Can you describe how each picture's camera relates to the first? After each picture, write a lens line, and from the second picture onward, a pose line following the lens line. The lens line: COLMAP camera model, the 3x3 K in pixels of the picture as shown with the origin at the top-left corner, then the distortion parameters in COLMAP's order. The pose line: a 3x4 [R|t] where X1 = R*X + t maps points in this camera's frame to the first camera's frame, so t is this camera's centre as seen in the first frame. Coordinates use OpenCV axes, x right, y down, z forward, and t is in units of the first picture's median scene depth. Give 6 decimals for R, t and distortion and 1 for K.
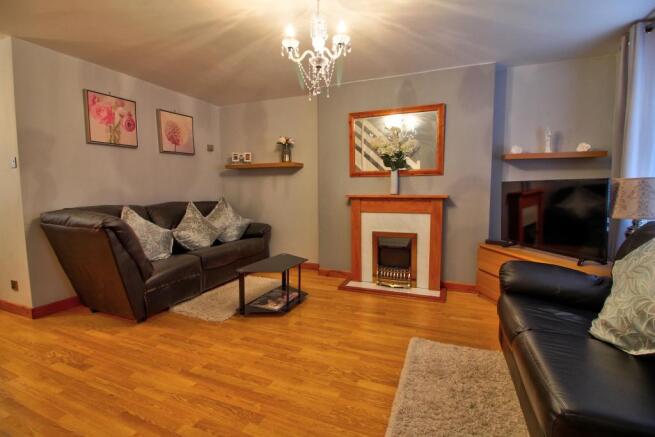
lens RADIAL K [[302.6, 0, 327.5], [0, 302.6, 218.5], [0, 0, 1]] dist [0.000426, -0.013230]
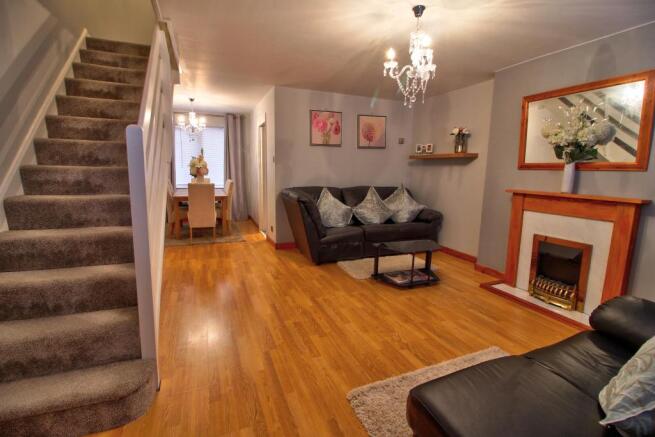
lens RADIAL K [[302.6, 0, 327.5], [0, 302.6, 218.5], [0, 0, 1]] dist [0.000426, -0.013230]
pose [[0.696340, 0.132085, -0.705453, 0.357657], [-0.090842, 0.991235, 0.095925, -0.030986], [0.711940, -0.002712, 0.702235, -0.023641]]
